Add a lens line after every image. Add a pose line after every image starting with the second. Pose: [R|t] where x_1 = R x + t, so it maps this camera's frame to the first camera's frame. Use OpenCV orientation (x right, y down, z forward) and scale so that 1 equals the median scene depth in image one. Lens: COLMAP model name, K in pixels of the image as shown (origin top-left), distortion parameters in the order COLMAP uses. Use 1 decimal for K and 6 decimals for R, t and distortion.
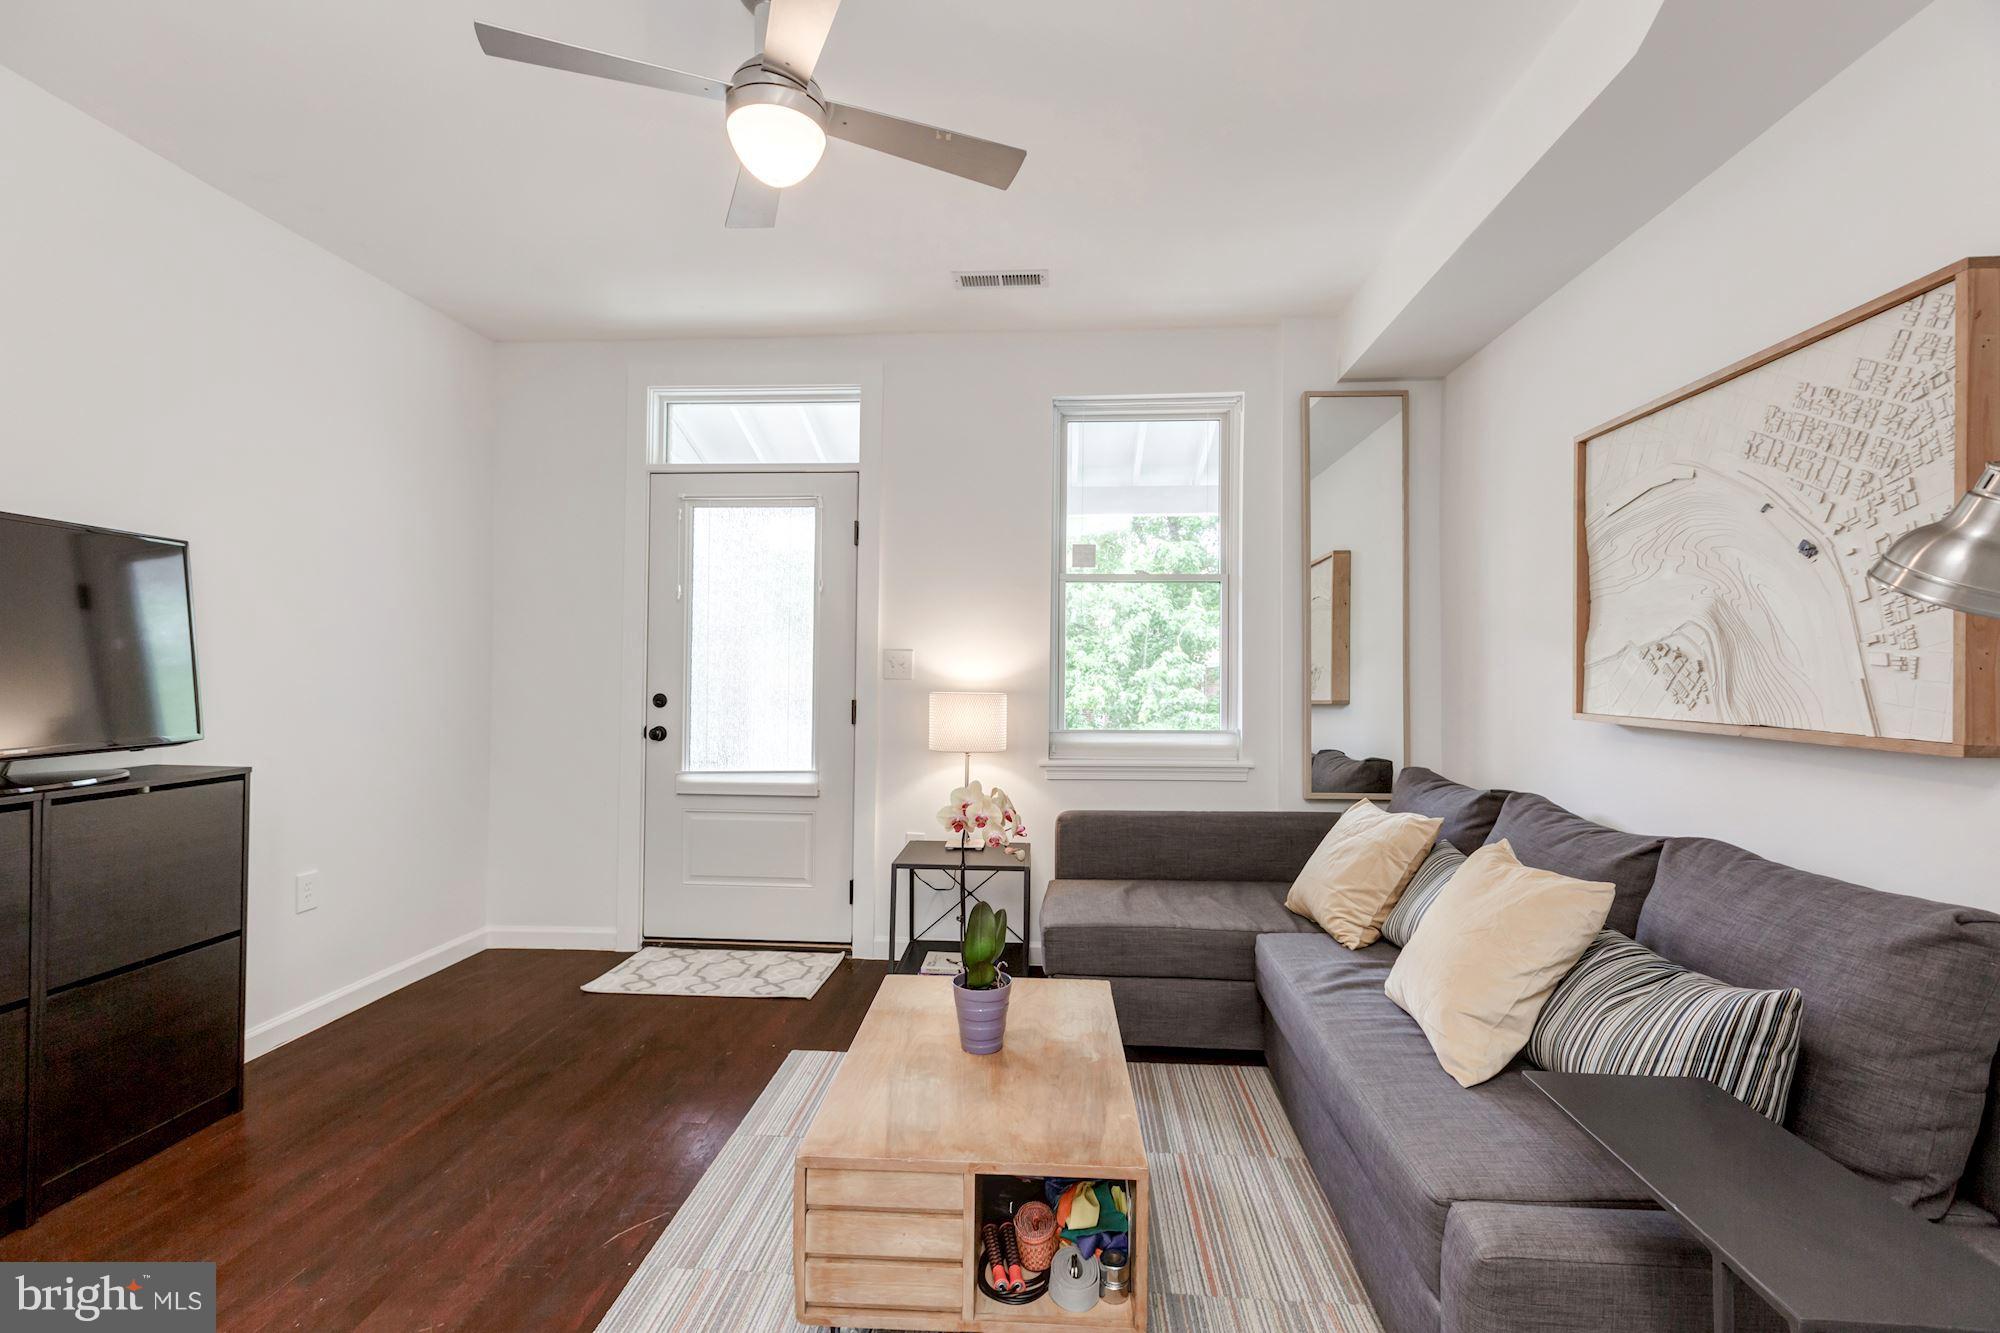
lens RADIAL K [[871.8, 0, 1000.0], [0, 871.8, 666.5], [0, 0, 1]] dist [-0.000740, -0.000424]
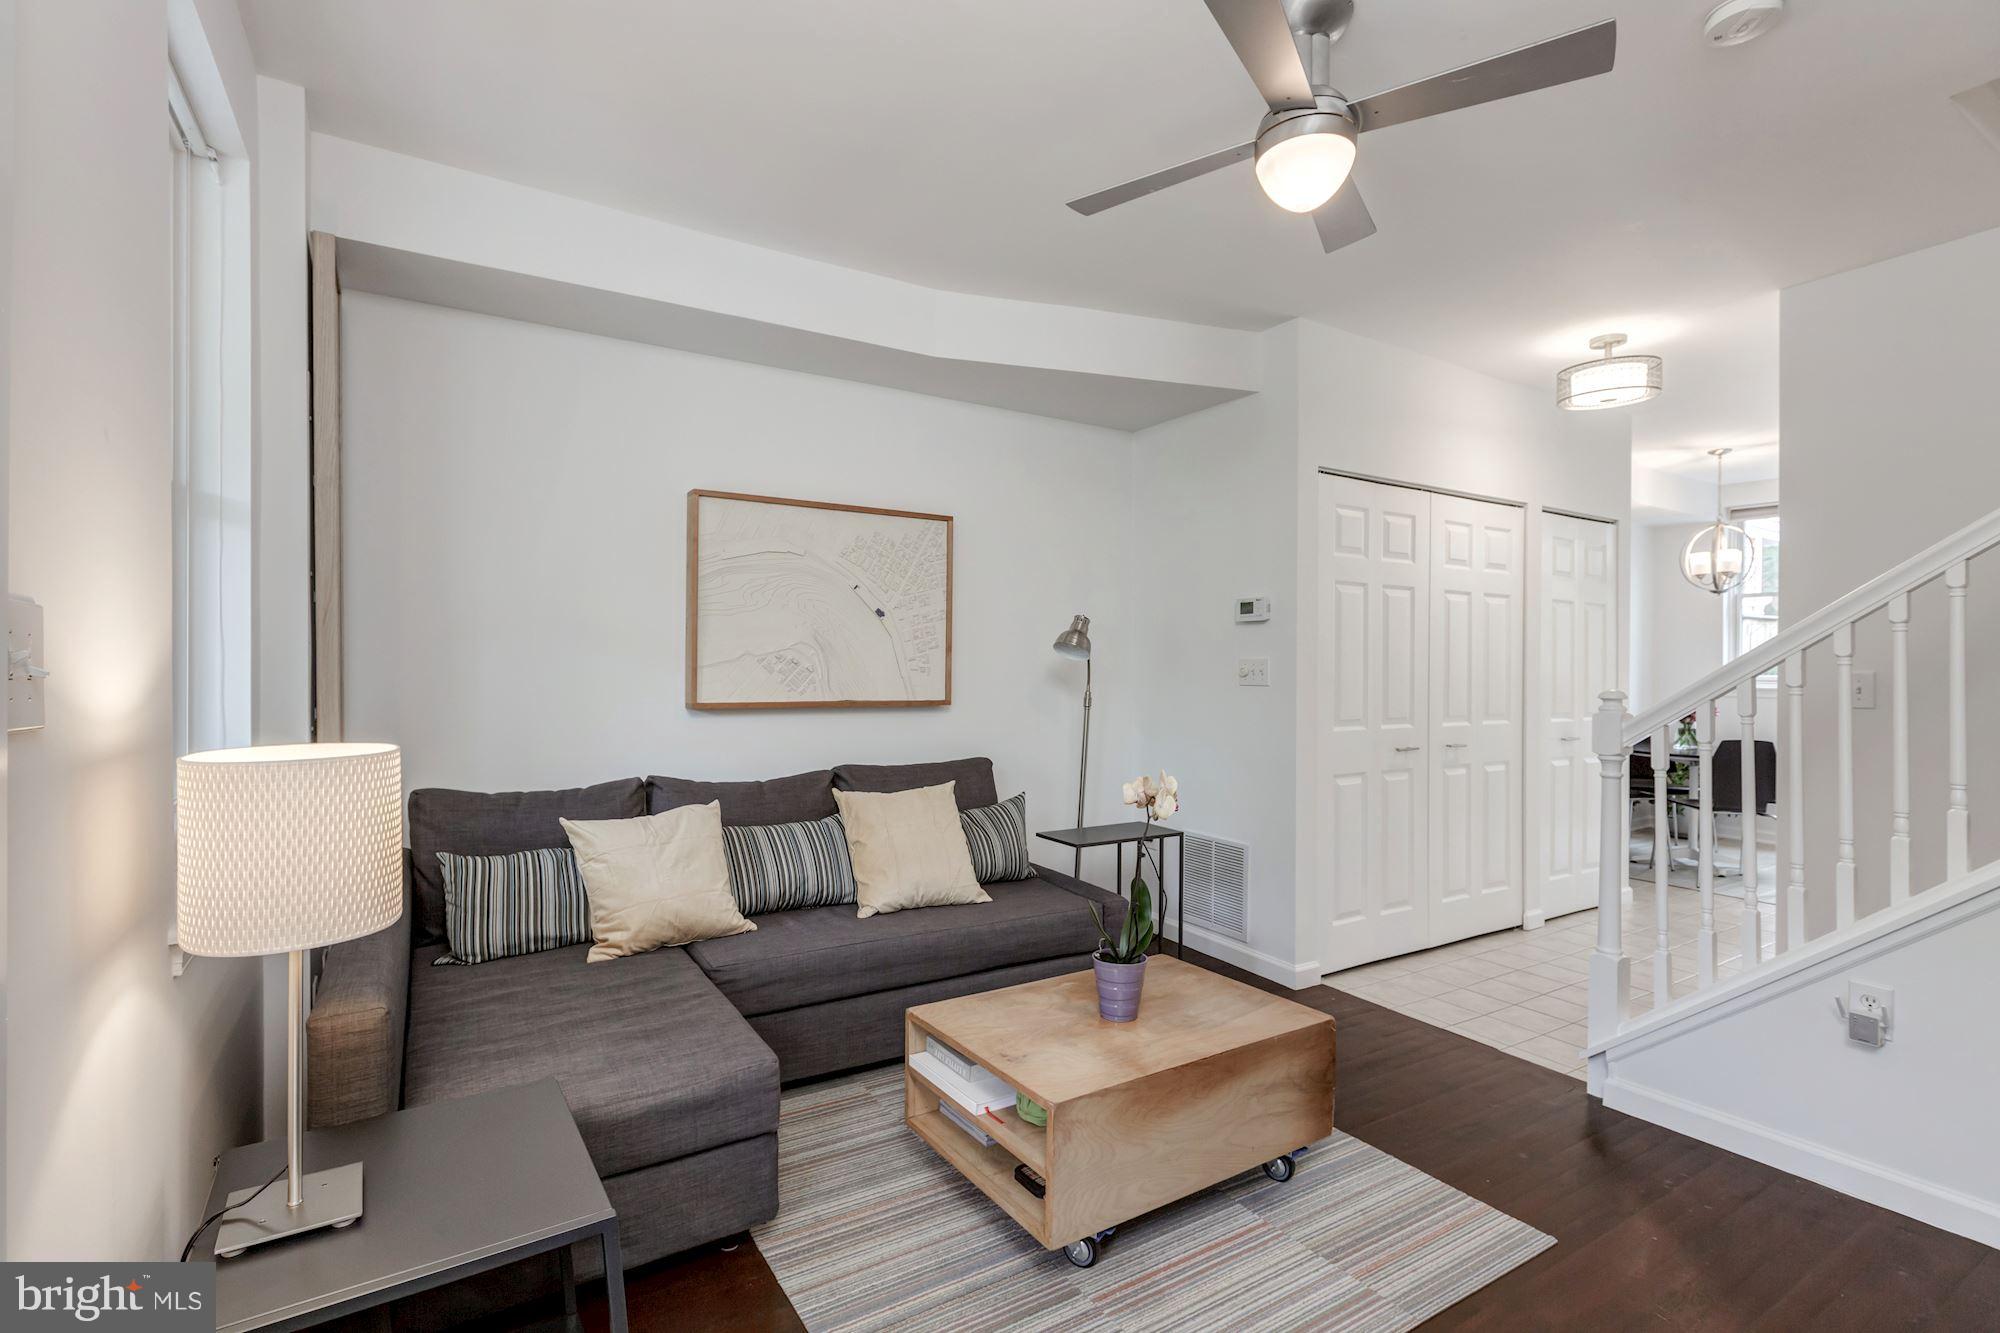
lens RADIAL K [[938.7, 0, 995.9], [0, 938.7, 659.8], [0, 0, 1]] dist [-0.003471, -0.000473]
pose [[-0.603400, -0.003308, 0.797432, -0.968832], [-0.013561, 0.999889, -0.006113, -0.014695], [-0.797323, -0.014502, -0.603378, 2.044622]]
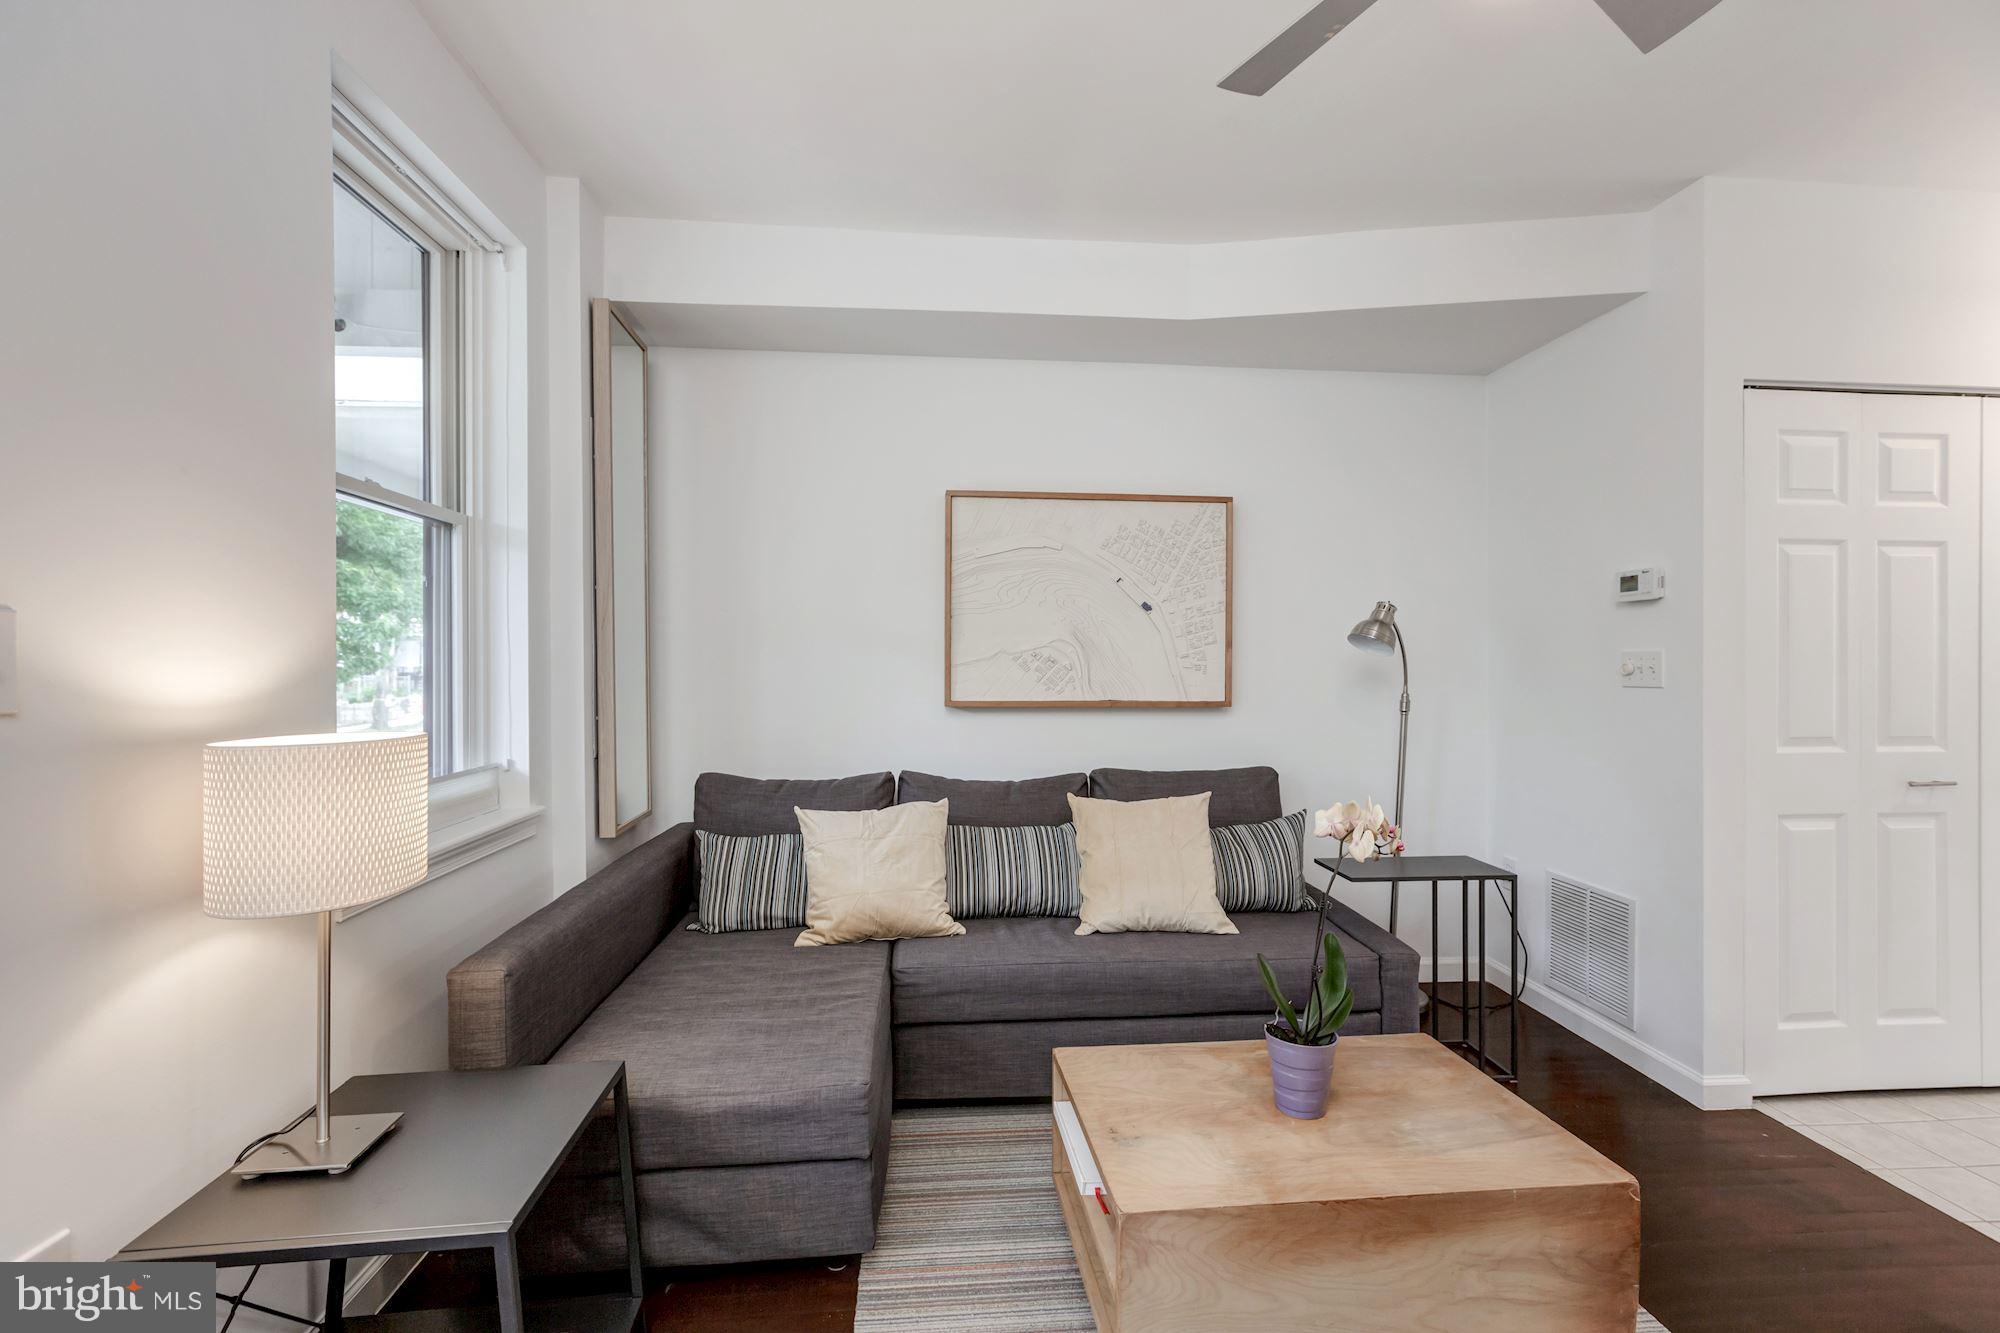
lens RADIAL K [[906.7, 0, 1001.5], [0, 906.7, 660.7], [0, 0, 1]] dist [0.001263, -0.000844]
pose [[-0.174600, -0.000576, 0.984639, -0.945307], [-0.007562, 0.999971, -0.000755, -0.012879], [-0.984610, -0.007577, -0.174599, 1.604686]]
